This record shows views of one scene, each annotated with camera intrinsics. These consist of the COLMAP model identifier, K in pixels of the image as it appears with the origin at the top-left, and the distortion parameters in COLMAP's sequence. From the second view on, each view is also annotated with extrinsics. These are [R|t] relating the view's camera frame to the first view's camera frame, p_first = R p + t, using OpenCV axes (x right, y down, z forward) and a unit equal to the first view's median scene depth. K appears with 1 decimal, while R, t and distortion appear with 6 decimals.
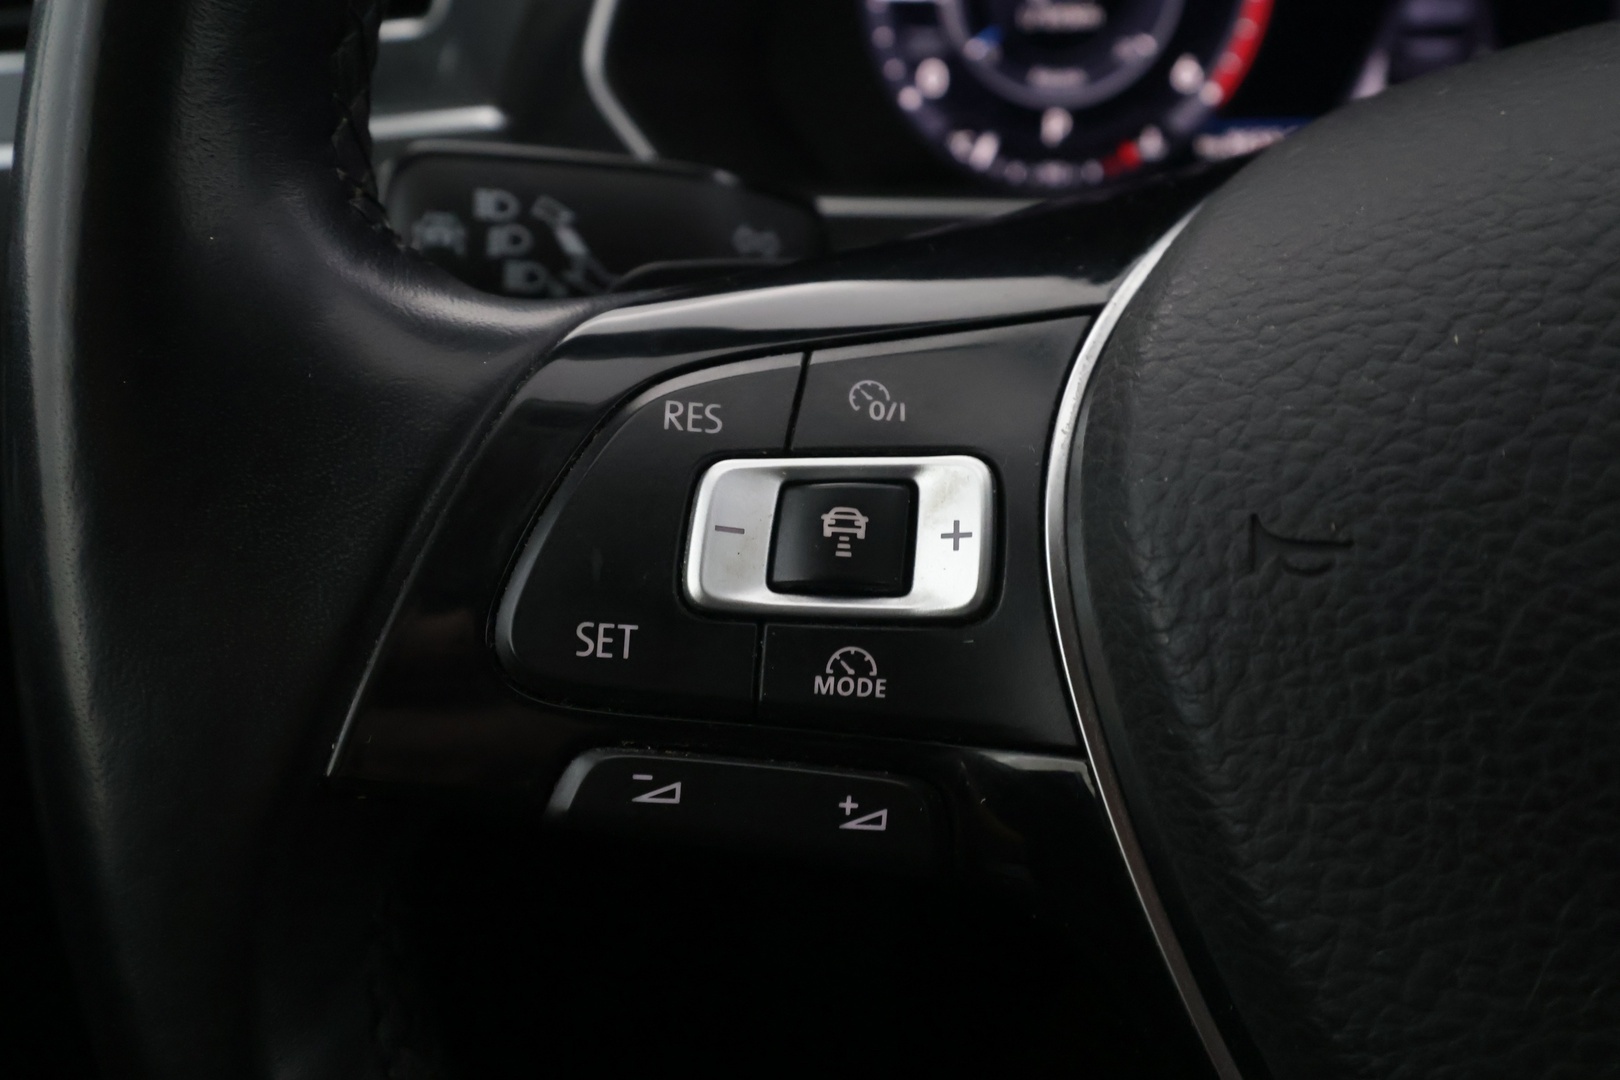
lens RADIAL K [[1263.1, 0, 802.7], [0, 1263.1, 553.1], [0, 0, 1]] dist [-0.002743, 0.003827]
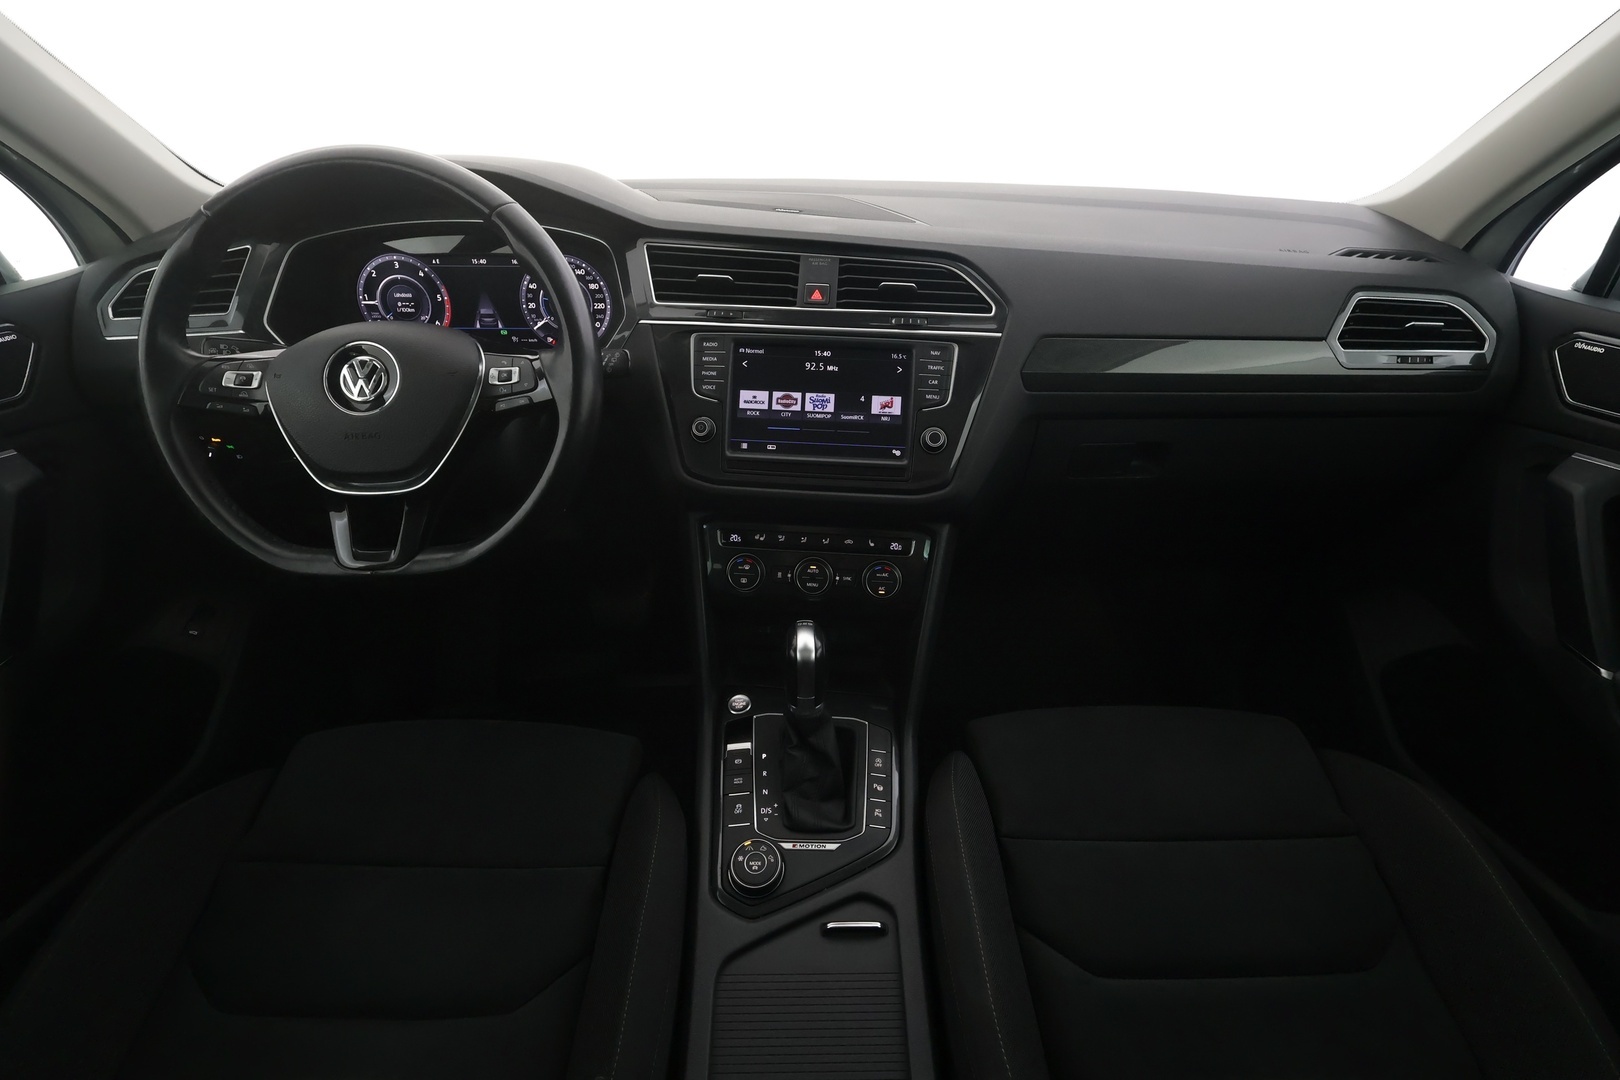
lens RADIAL K [[744.7, 0, 810.0], [0, 744.7, 539.9], [0, 0, 1]] dist [-0.002586, 0.002946]
pose [[0.977889, -0.041930, 0.204876, 1.757228], [0.052955, 0.997412, -0.048632, 0.985558], [-0.202307, 0.058406, 0.977579, -3.050392]]
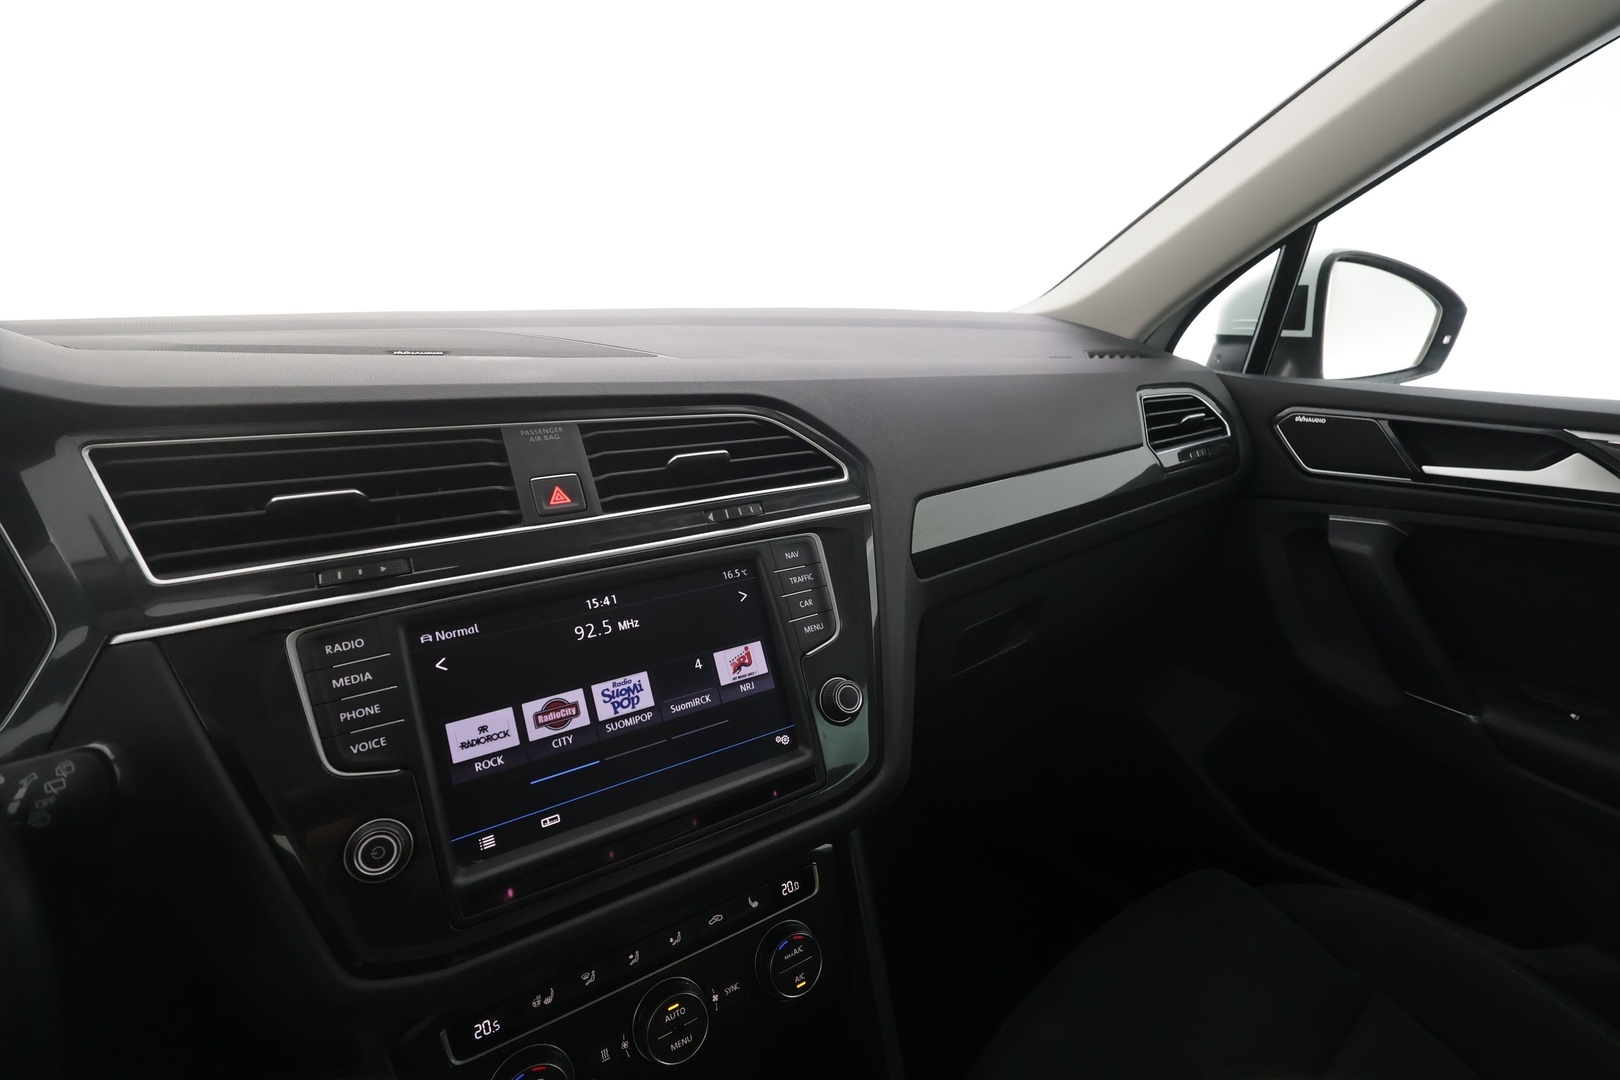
lens RADIAL K [[744.7, 0, 809.7], [0, 744.7, 542.0], [0, 0, 1]] dist [-0.002586, 0.002946]
pose [[0.667091, -0.193256, 0.719473, 1.625845], [0.368510, 0.924936, -0.093235, 0.070167], [-0.647448, 0.327329, 0.688234, -1.101491]]
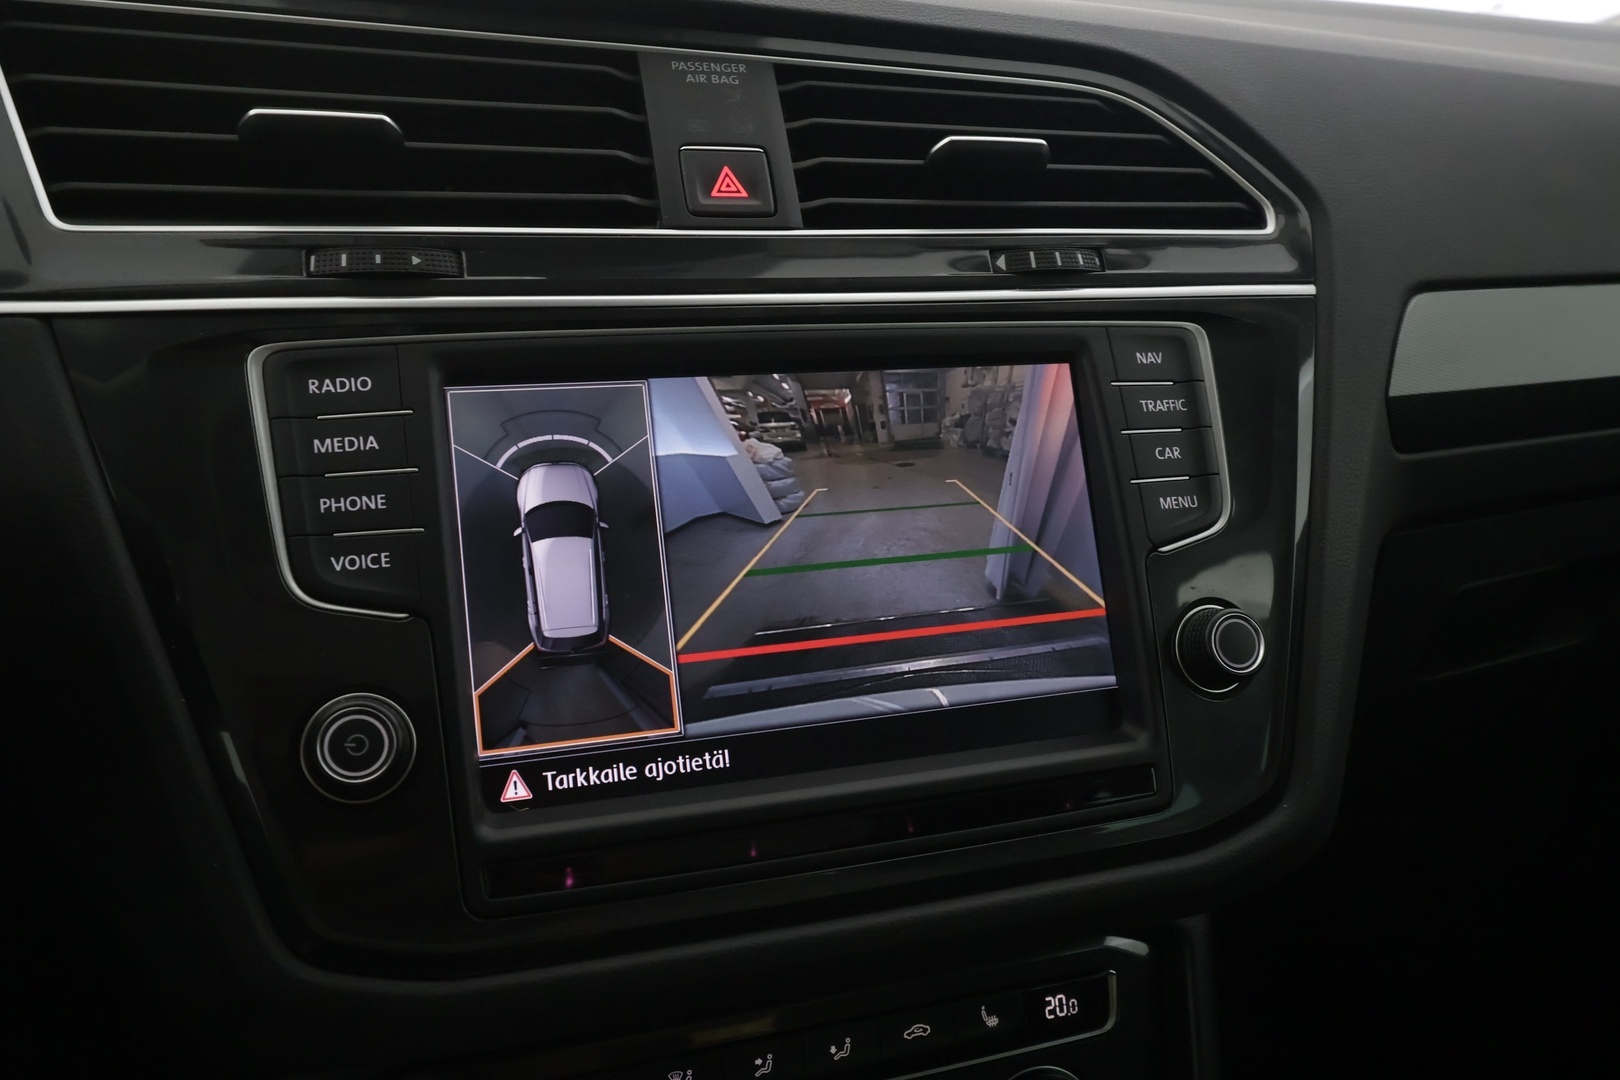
lens RADIAL K [[1263.1, 0, 809.1], [0, 1263.1, 541.5], [0, 0, 1]] dist [-0.002743, 0.003827]
pose [[0.820341, -0.123117, 0.558465, 1.662999], [0.233756, 0.963433, -0.130974, 0.279254], [-0.521919, 0.237988, 0.819123, -0.745973]]
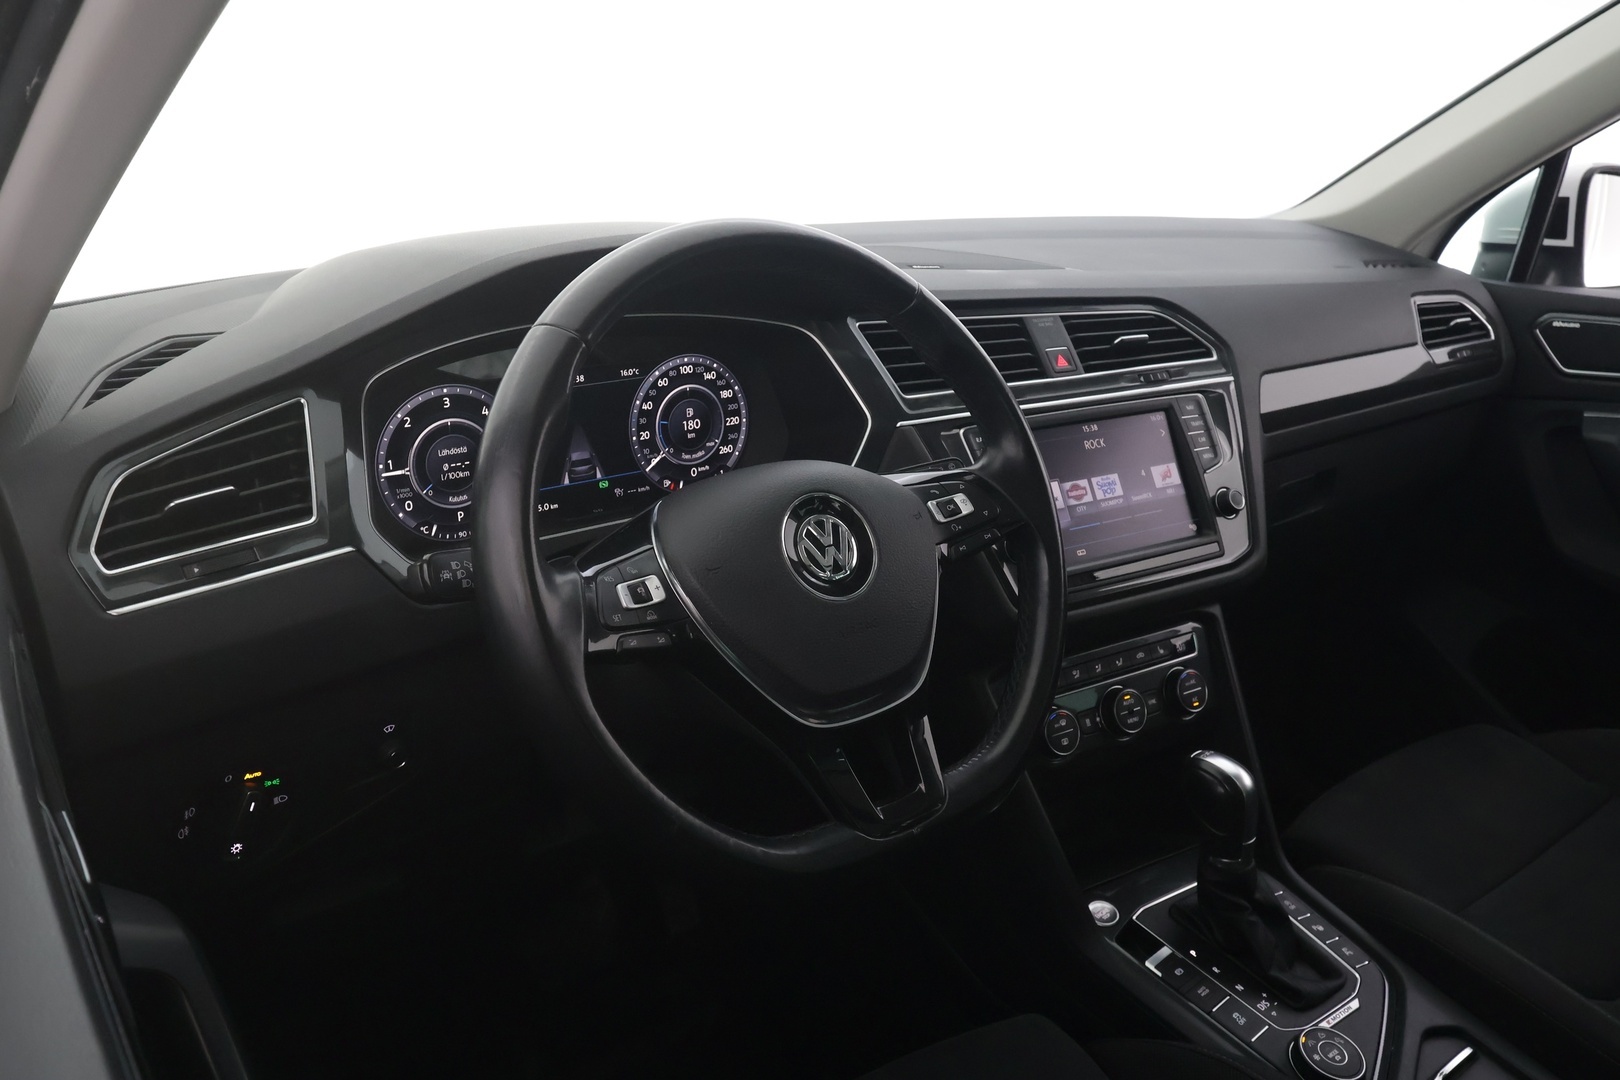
lens RADIAL K [[1263.1, 0, 799.2], [0, 1263.1, 543.5], [0, 0, 1]] dist [-0.002743, 0.003827]
pose [[0.663517, -0.183754, 0.725245, -2.087018], [0.365329, 0.925520, -0.099738, 0.357013], [-0.652901, 0.331131, 0.681228, -1.967123]]
